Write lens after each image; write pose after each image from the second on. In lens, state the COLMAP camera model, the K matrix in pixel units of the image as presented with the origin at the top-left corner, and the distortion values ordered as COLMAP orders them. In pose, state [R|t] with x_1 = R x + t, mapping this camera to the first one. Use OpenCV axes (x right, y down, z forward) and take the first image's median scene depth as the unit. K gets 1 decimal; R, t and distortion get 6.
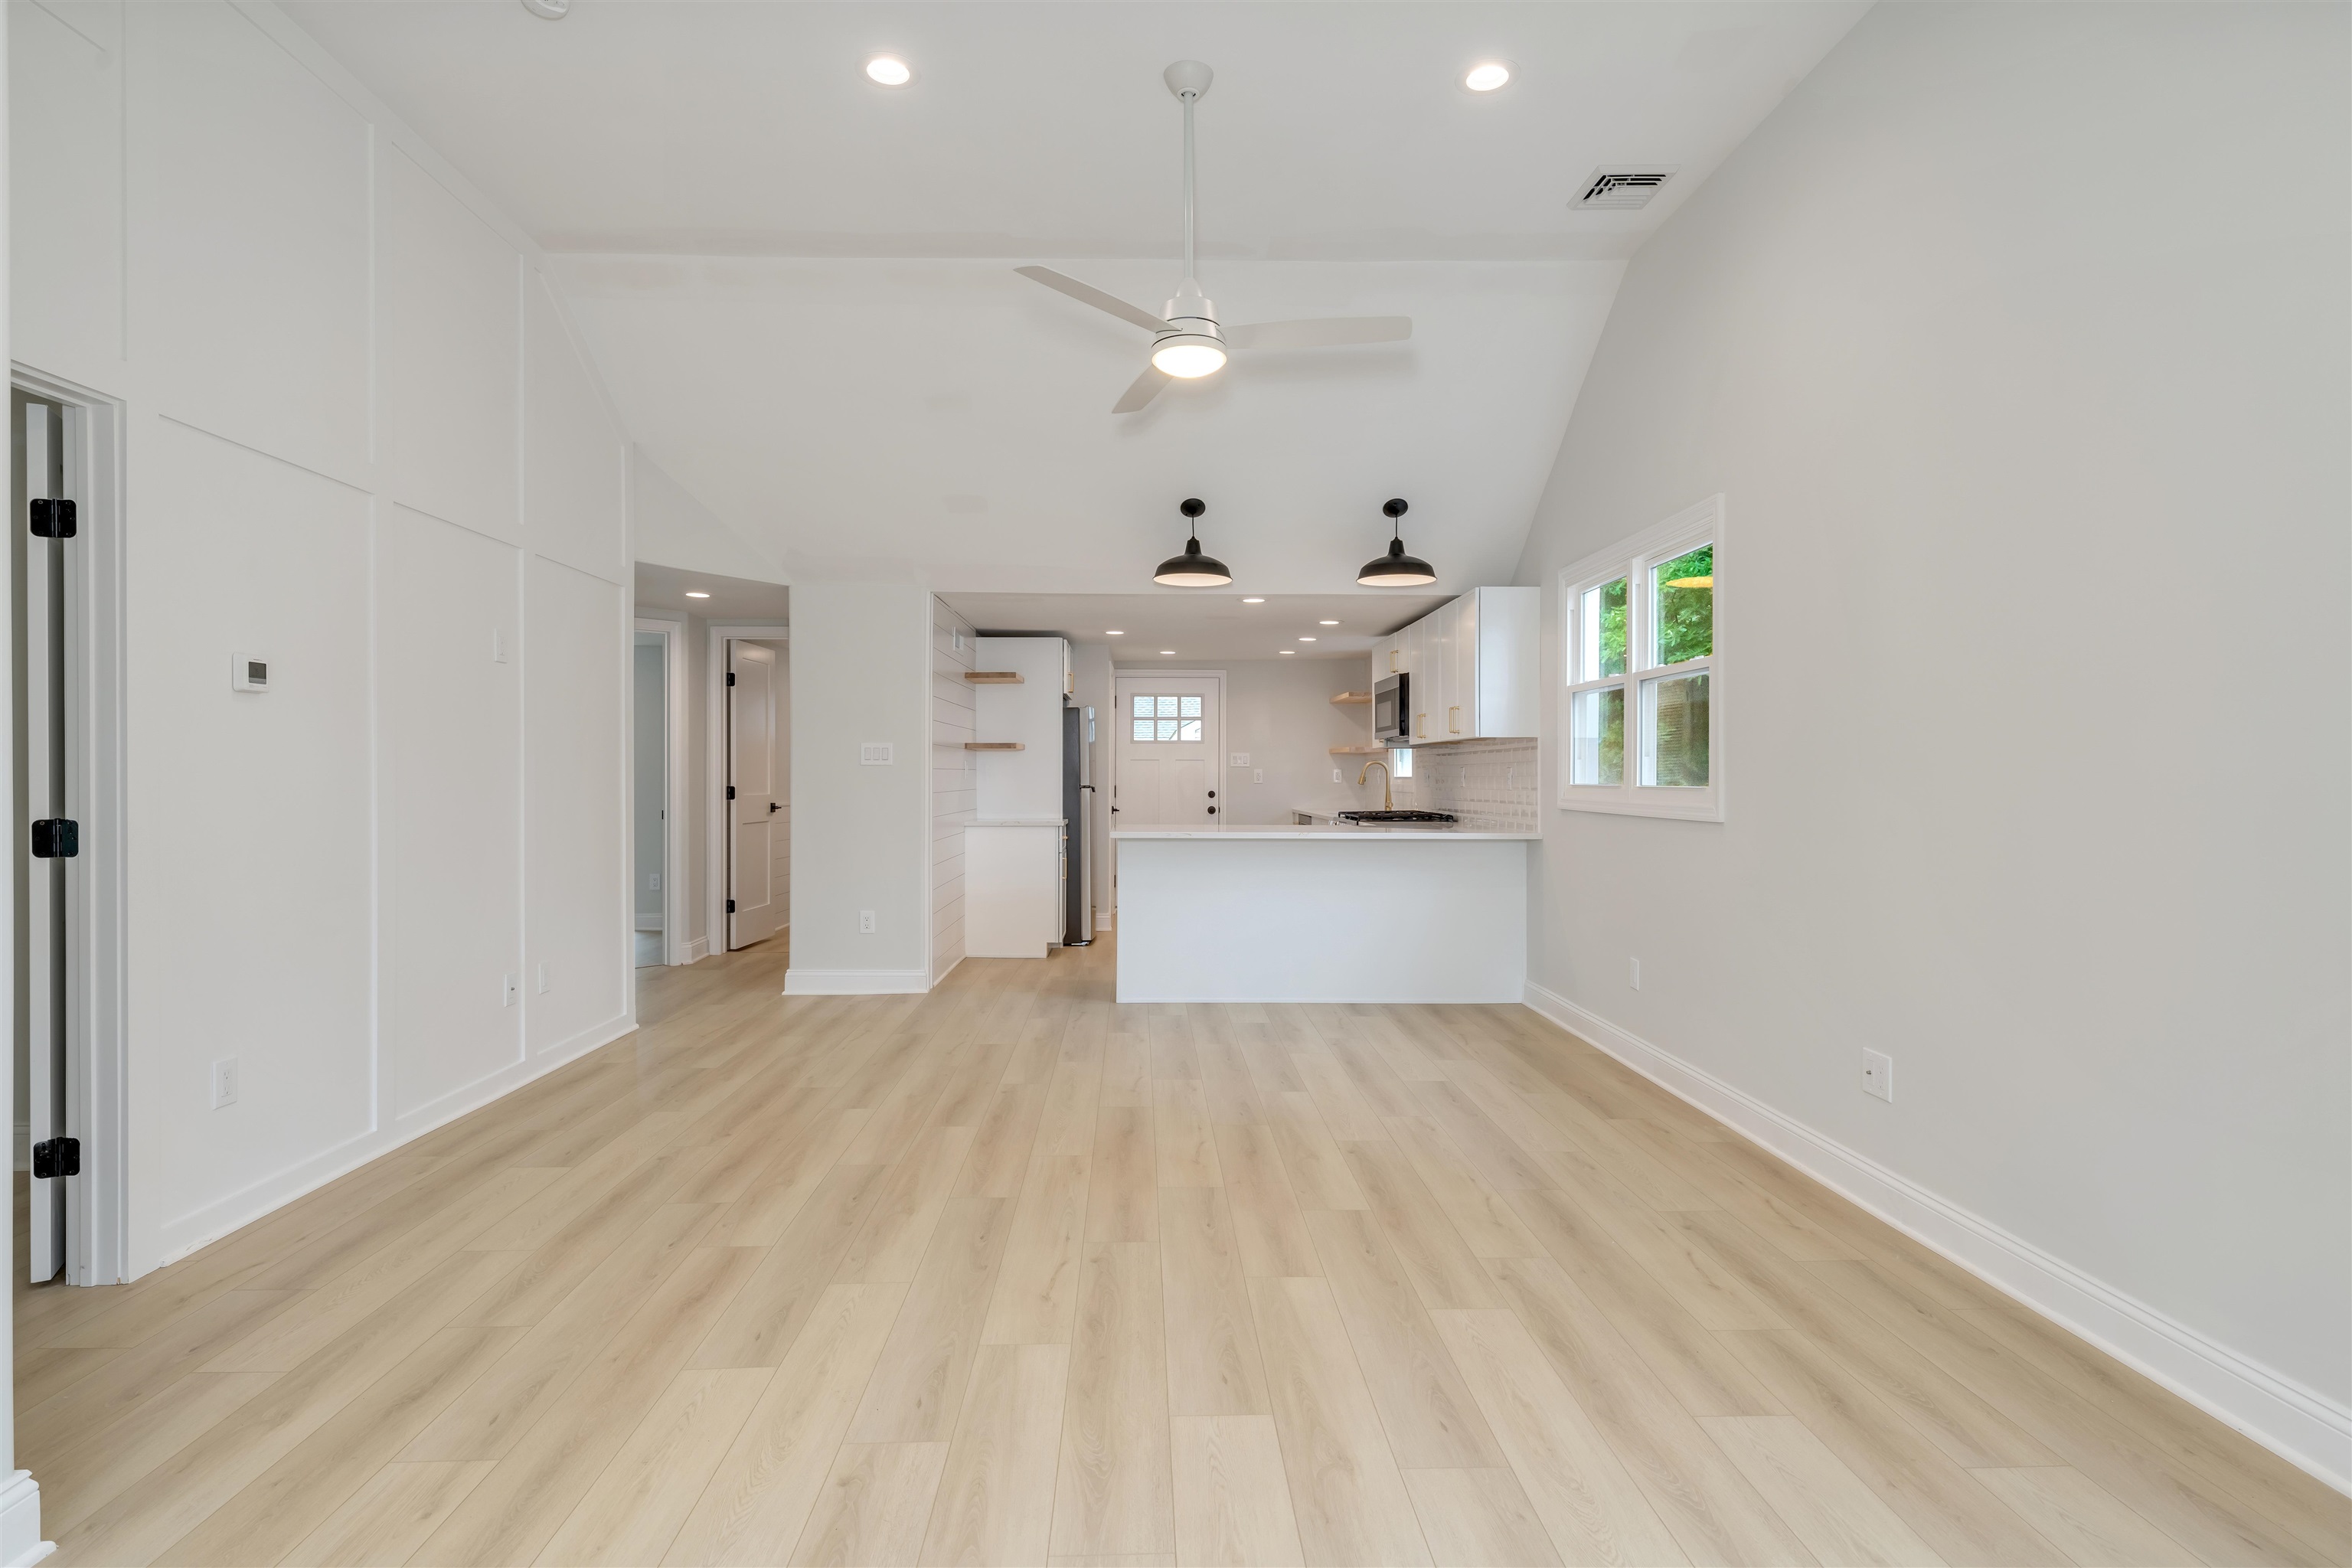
lens RADIAL K [[1178.6, 0, 1176.0], [0, 1178.6, 784.0], [0, 0, 1]] dist [0.004010, -0.001071]
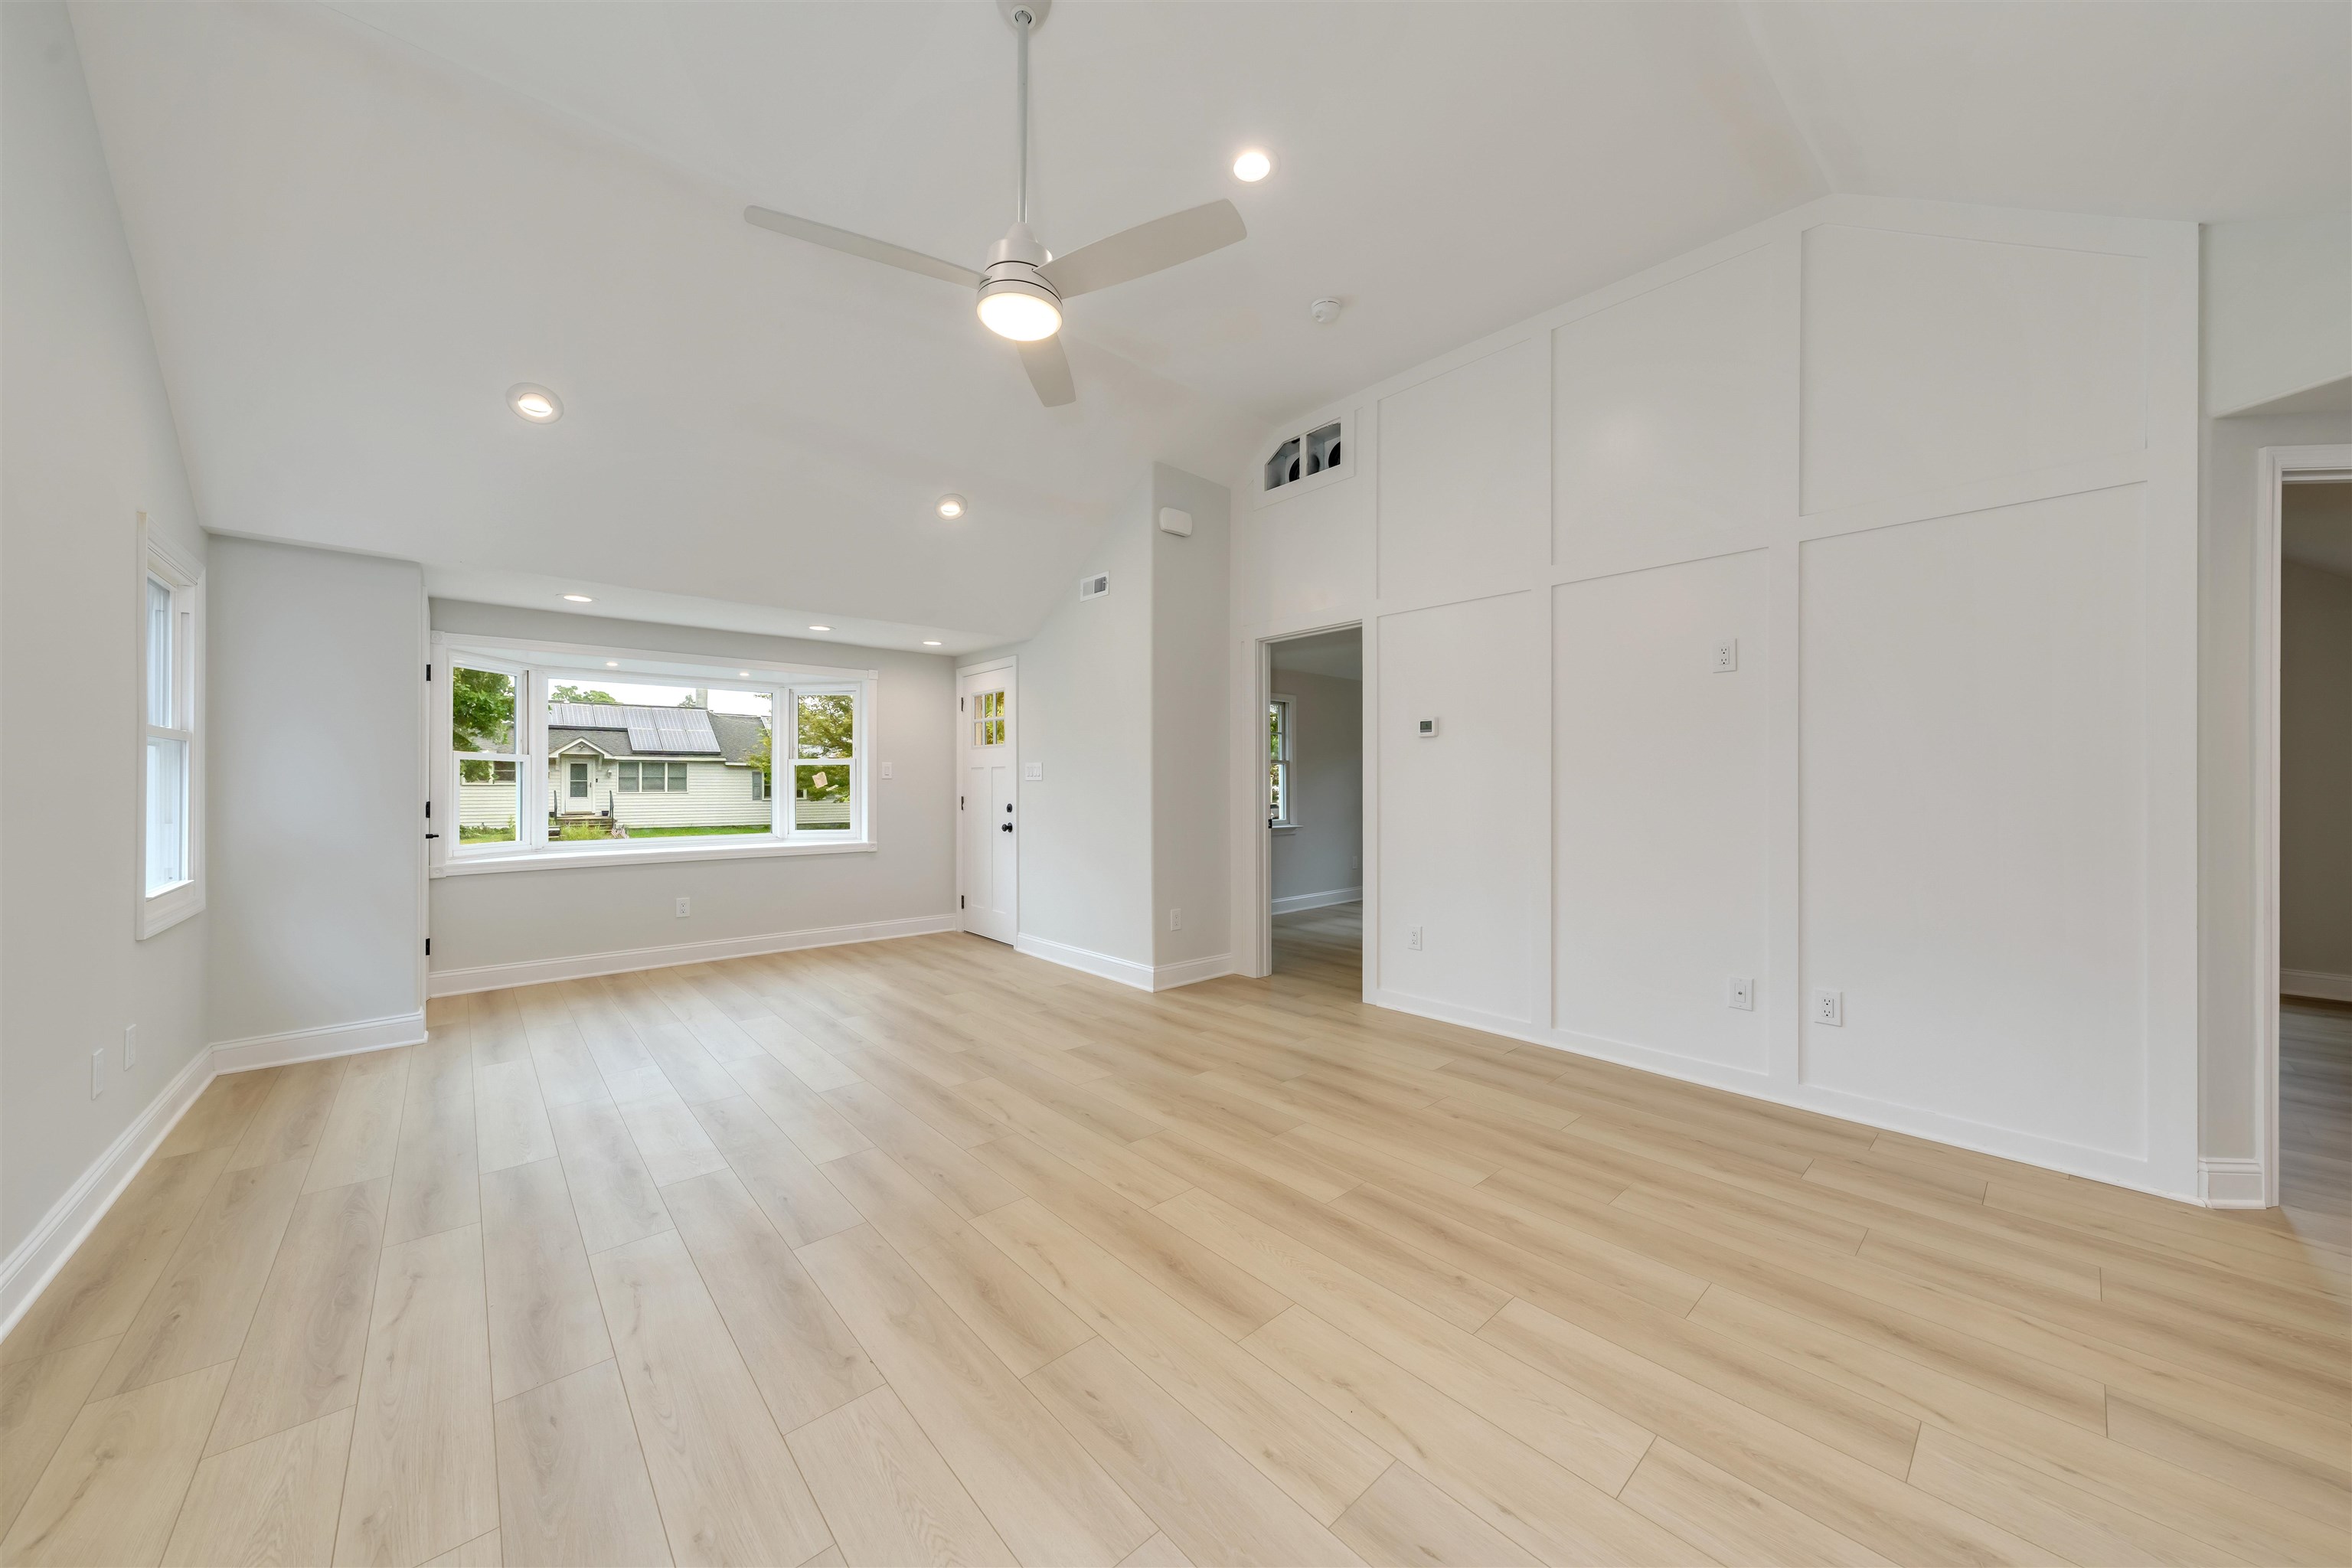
lens RADIAL K [[813.1, 0, 1176.0], [0, 813.1, 784.0], [0, 0, 1]] dist [-0.001270, -0.000106]
pose [[-0.767398, 0.001369, -0.641170, 0.201456], [-0.005010, 0.999954, 0.008131, -0.006191], [0.641152, 0.009452, -0.767356, 0.986346]]
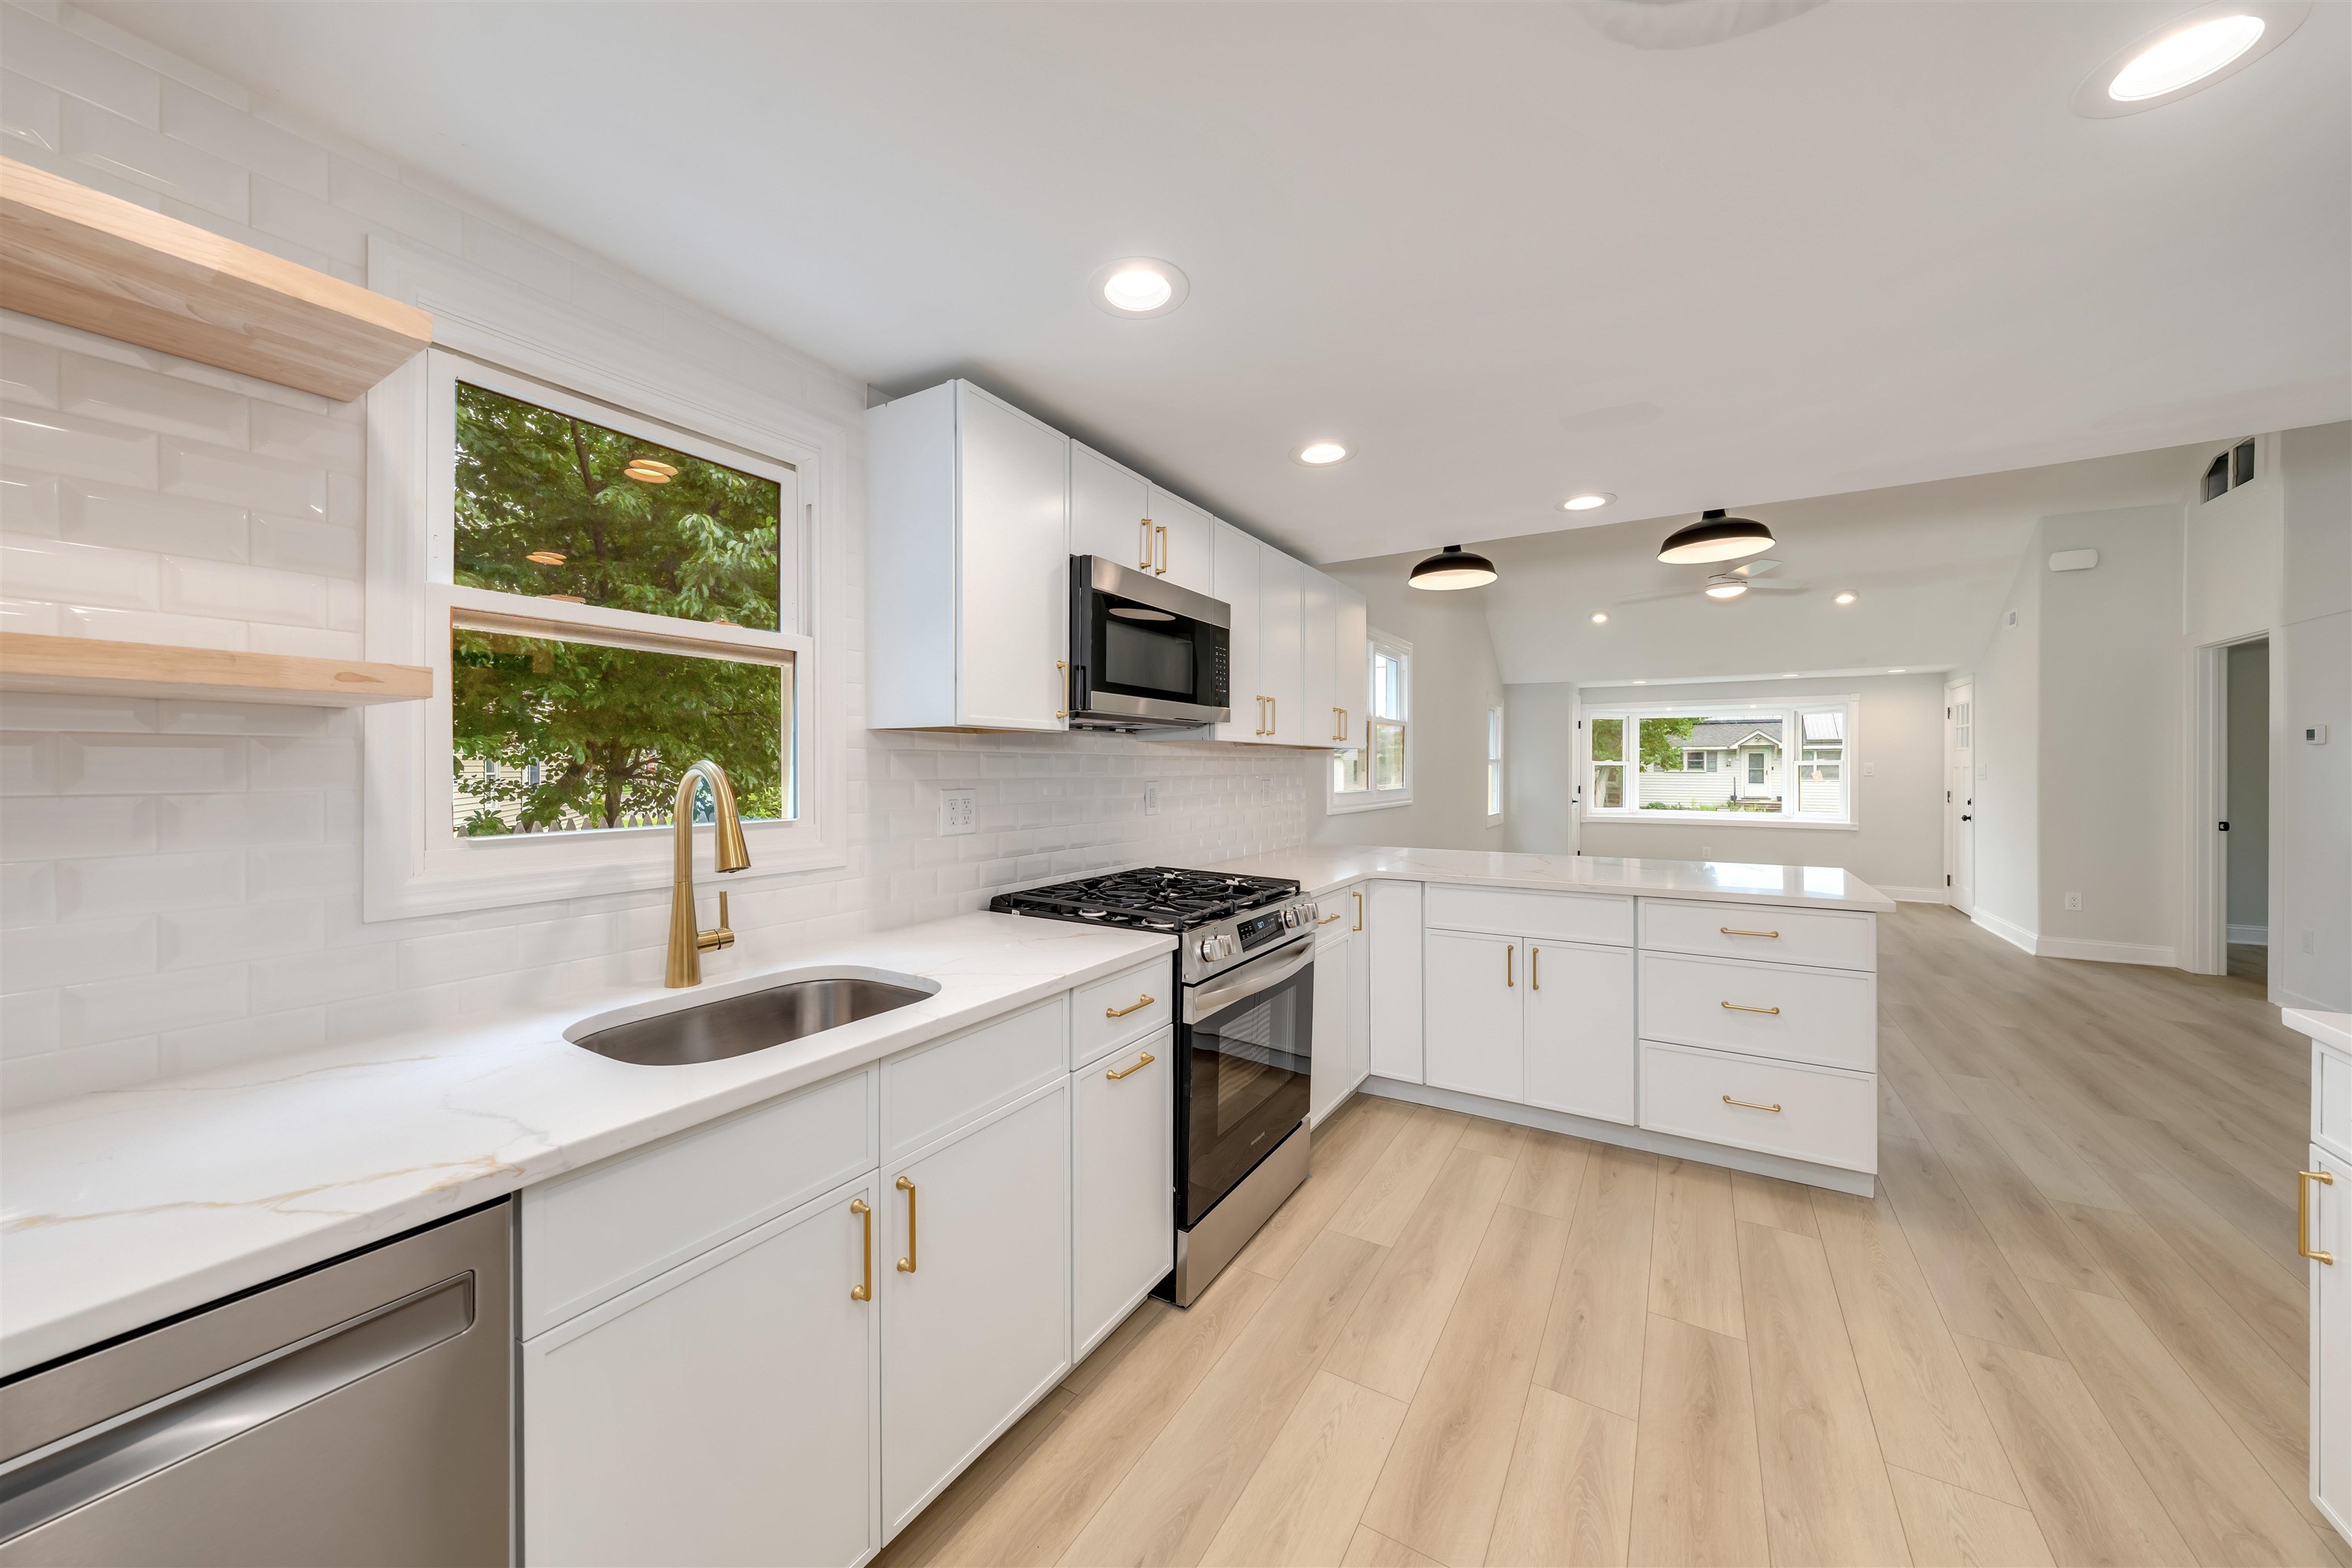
lens RADIAL K [[846.6, 0, 1162.8], [0, 846.6, 769.0], [0, 0, 1]] dist [-0.001650, -0.000212]
pose [[-0.832504, -0.002875, 0.554012, 0.006524], [0.003072, 0.999947, 0.009806, -0.032646], [-0.554011, 0.009866, -0.832451, 1.819642]]
